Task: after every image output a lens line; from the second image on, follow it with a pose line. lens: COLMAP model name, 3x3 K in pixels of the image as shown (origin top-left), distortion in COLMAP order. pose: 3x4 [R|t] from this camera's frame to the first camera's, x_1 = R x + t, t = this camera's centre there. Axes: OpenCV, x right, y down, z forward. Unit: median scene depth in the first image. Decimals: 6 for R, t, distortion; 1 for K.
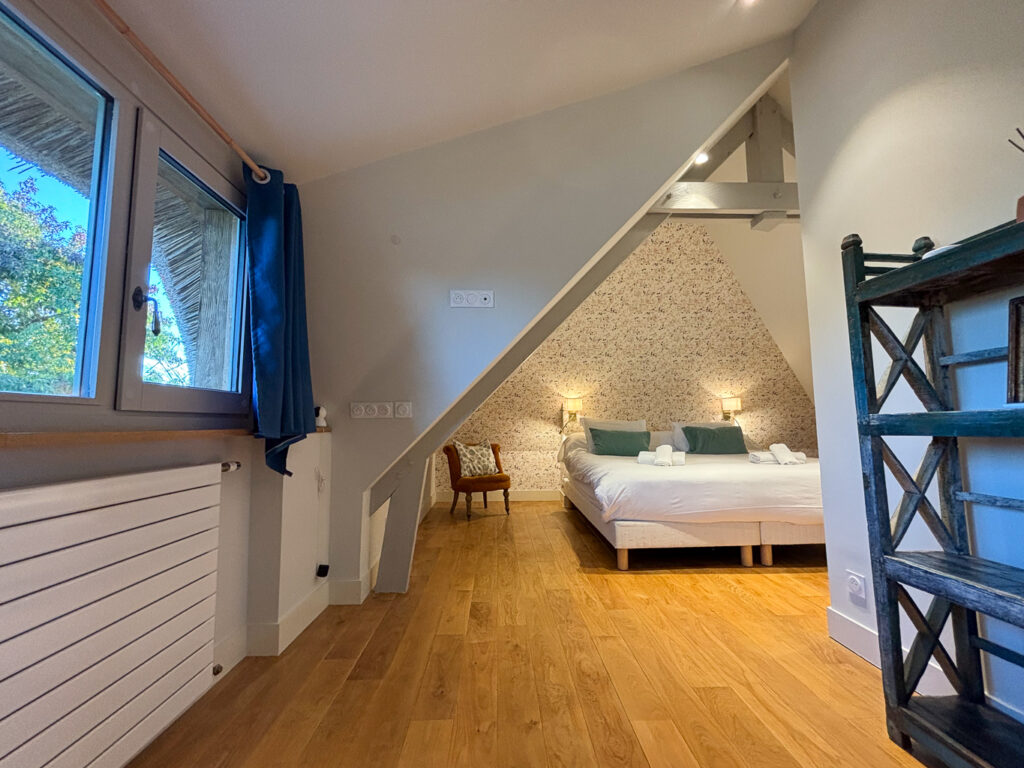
lens RADIAL K [[414.8, 0, 508.5], [0, 414.8, 383.1], [0, 0, 1]] dist [-0.009647, -0.000133]
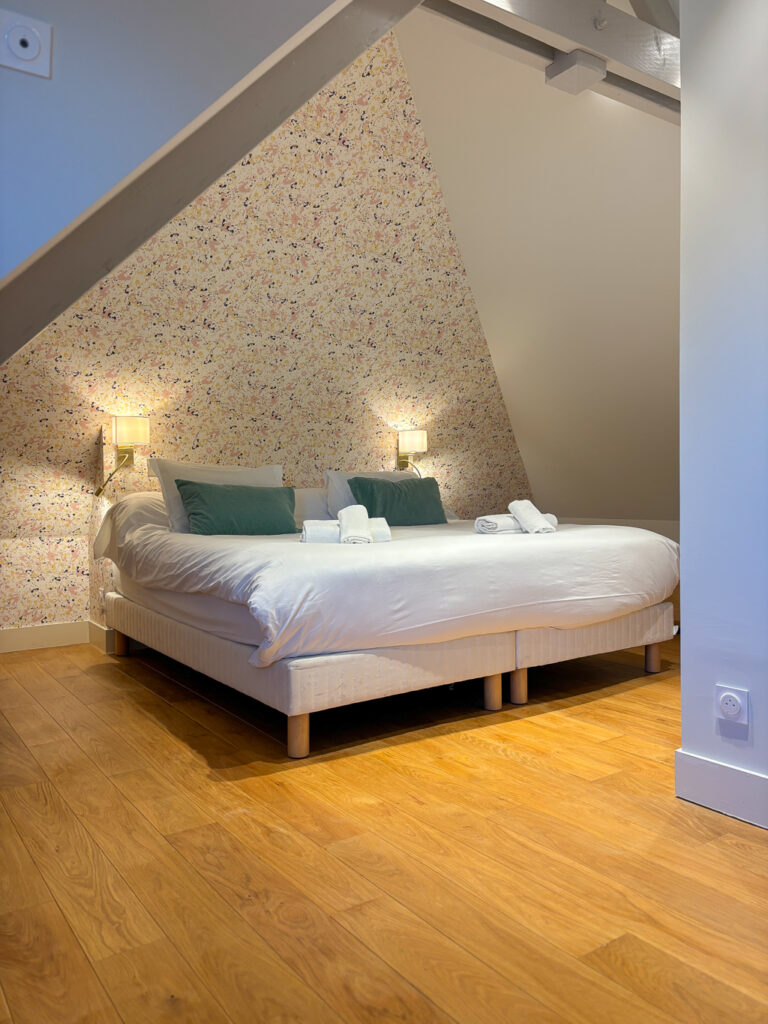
lens RADIAL K [[774.1, 0, 380.9], [0, 774.1, 515.1], [0, 0, 1]] dist [0.039455, -0.048070]
pose [[0.838469, -0.021837, 0.544511, -0.128863], [-0.042016, 0.993632, 0.104547, 0.072999], [-0.543326, -0.110538, 0.832213, 0.227027]]
